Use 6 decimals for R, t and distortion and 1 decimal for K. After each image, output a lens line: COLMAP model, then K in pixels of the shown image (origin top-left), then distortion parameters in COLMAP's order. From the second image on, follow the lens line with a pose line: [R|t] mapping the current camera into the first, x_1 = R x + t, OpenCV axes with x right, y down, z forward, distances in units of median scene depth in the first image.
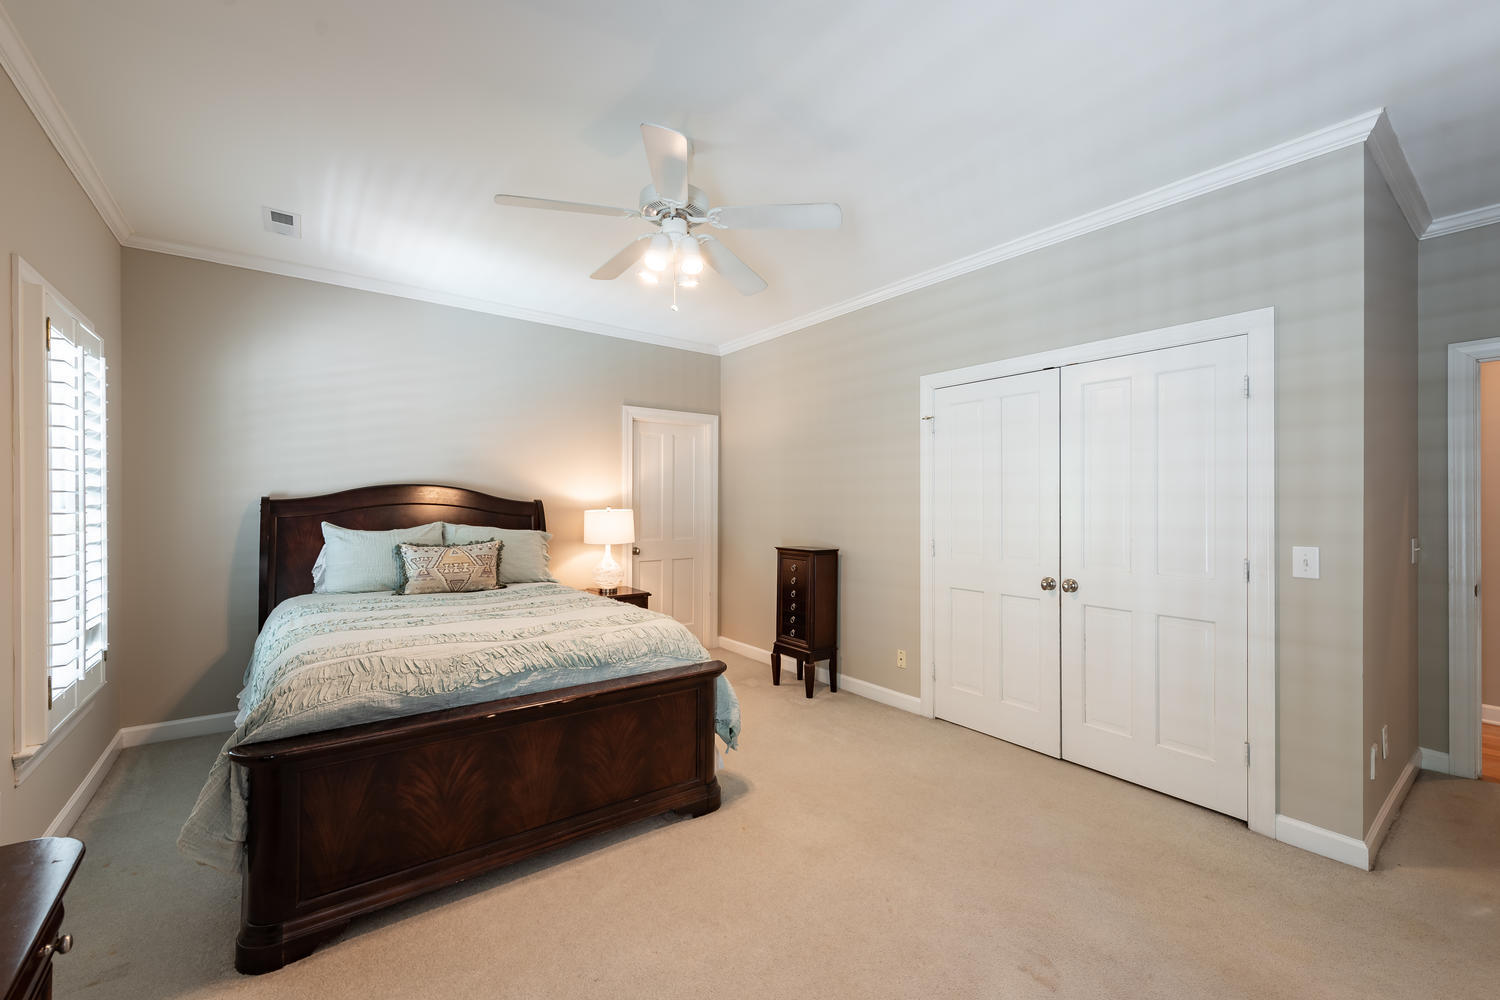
lens RADIAL K [[612.5, 0, 747.3], [0, 612.5, 511.9], [0, 0, 1]] dist [0.002238, 0.000141]
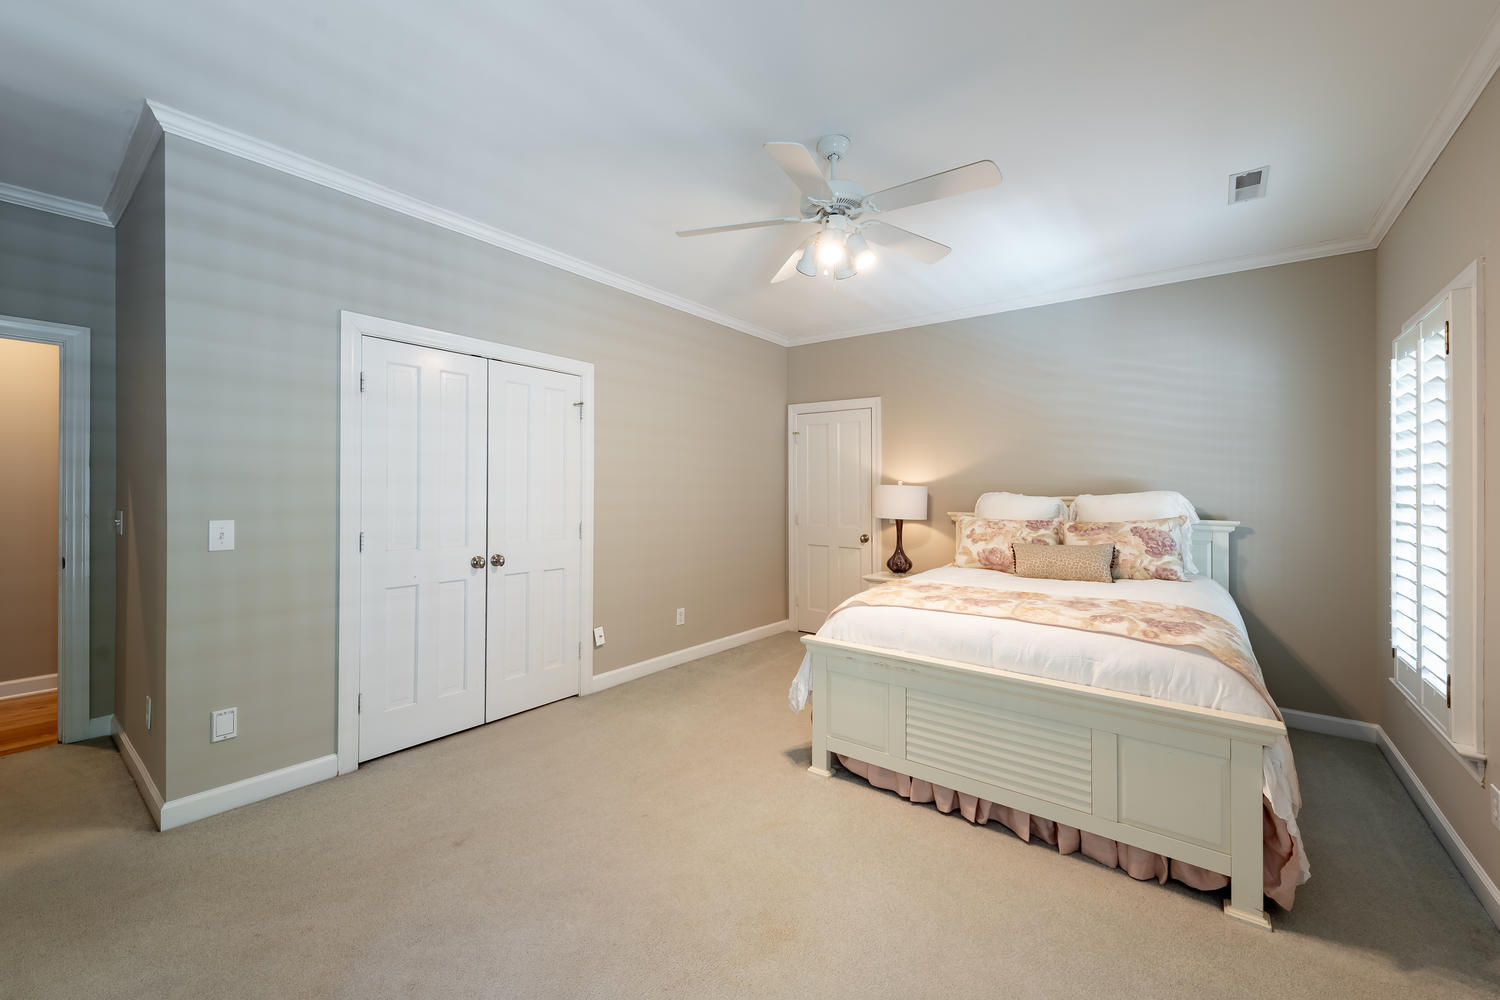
lens RADIAL K [[576.1, 0, 752.1], [0, 576.1, 488.8], [0, 0, 1]] dist [0.002100, 0.000216]
pose [[-0.271299, -0.009109, 0.962452, -0.524131], [-0.003856, 0.999957, 0.008377, -0.017024], [-0.962487, -0.001438, -0.271323, 0.732136]]
